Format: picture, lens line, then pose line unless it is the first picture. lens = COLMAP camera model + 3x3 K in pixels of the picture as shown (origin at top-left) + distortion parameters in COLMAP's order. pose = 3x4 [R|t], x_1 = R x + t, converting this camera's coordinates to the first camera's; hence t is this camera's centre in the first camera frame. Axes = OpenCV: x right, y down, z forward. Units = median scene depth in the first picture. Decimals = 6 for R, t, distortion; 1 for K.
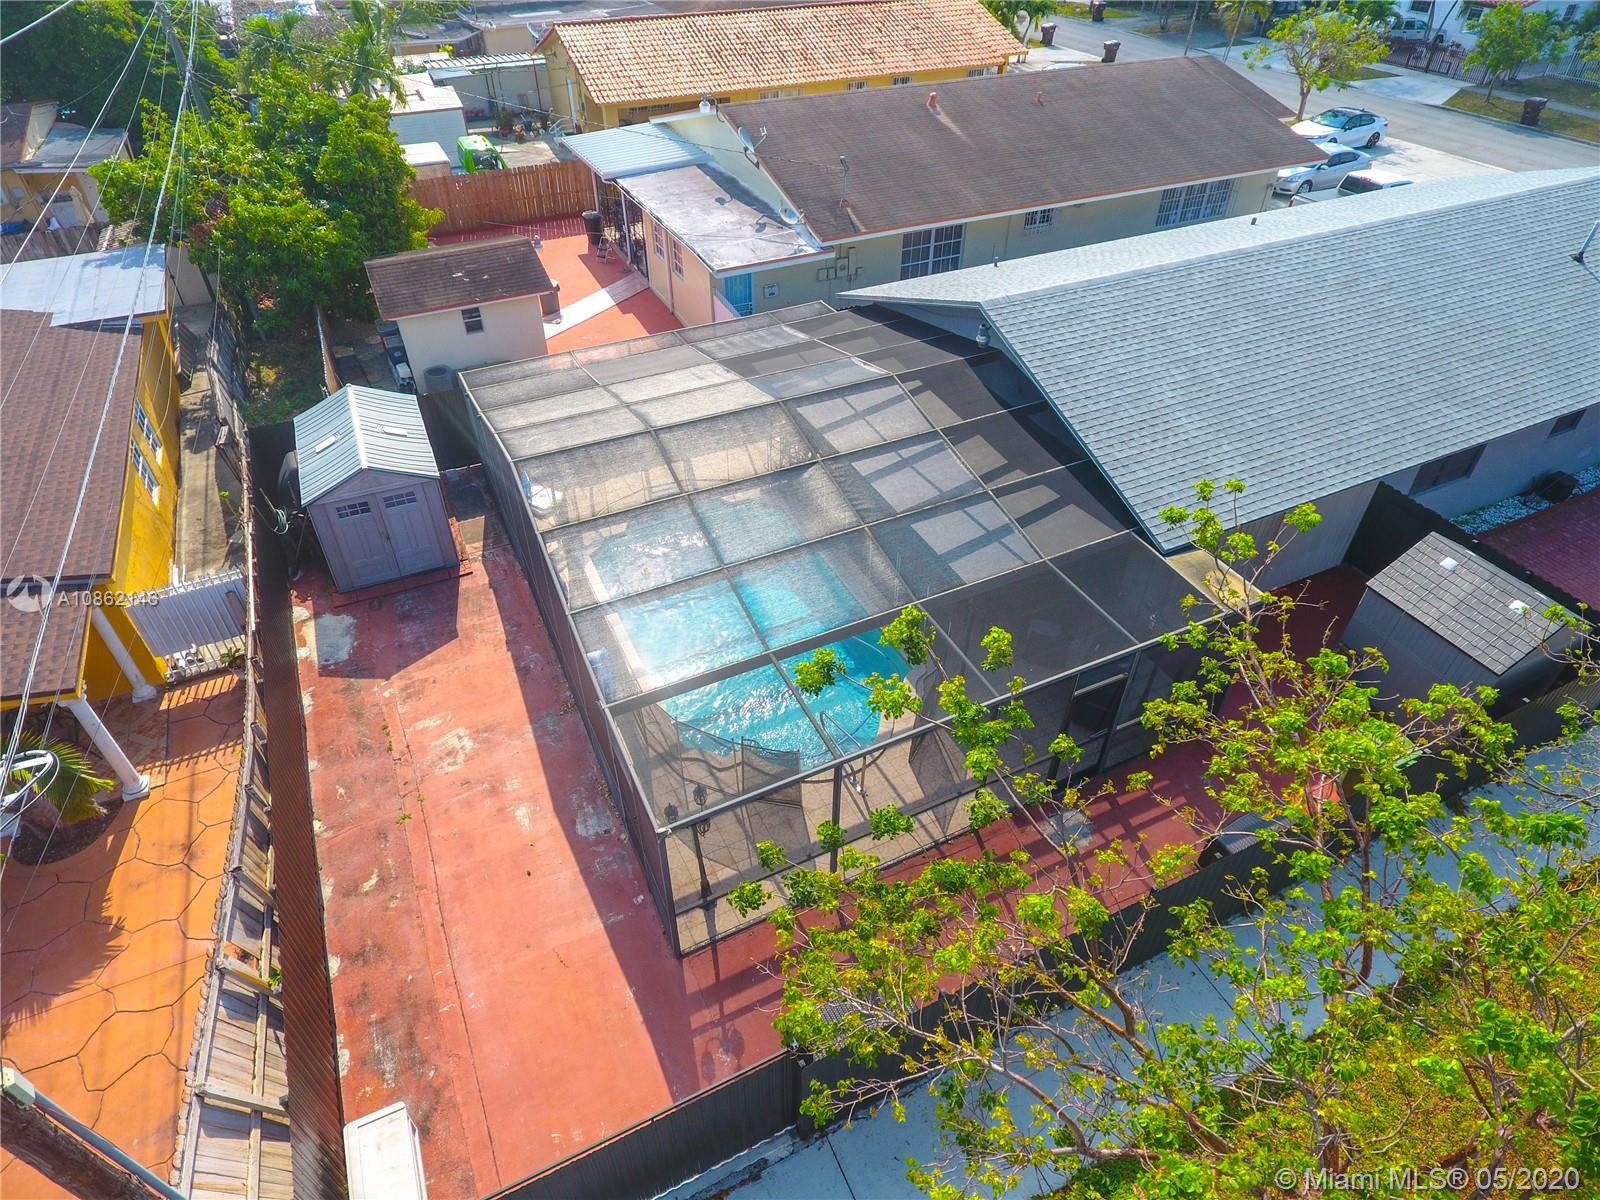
lens RADIAL K [[931.0, 0, 800.0], [0, 931.0, 600.0], [0, 0, 1]] dist [0.001757, -0.000039]
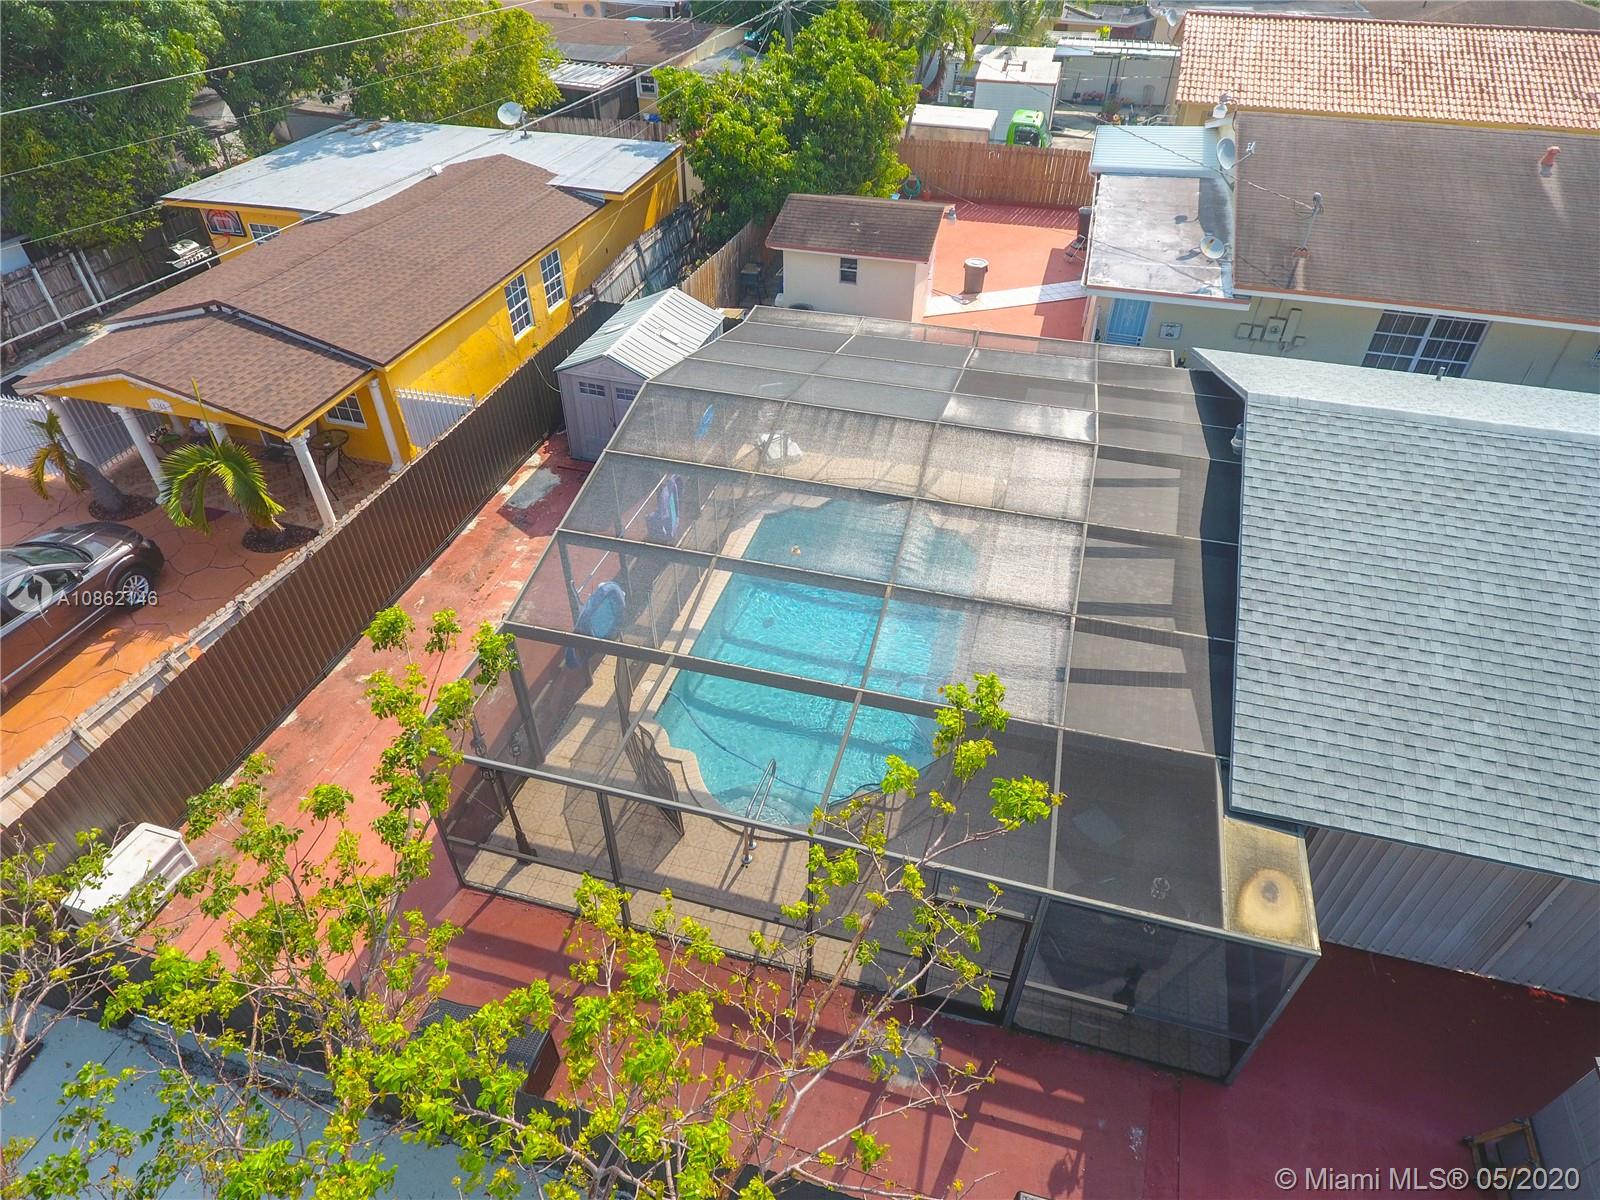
lens RADIAL K [[935.1, 0, 800.0], [0, 935.1, 600.0], [0, 0, 1]] dist [-0.000898, -0.001609]
pose [[0.751860, 0.426035, -0.503191, 0.266141], [-0.426560, 0.896264, 0.121478, -0.082484], [0.502746, 0.123307, 0.855594, 0.157427]]
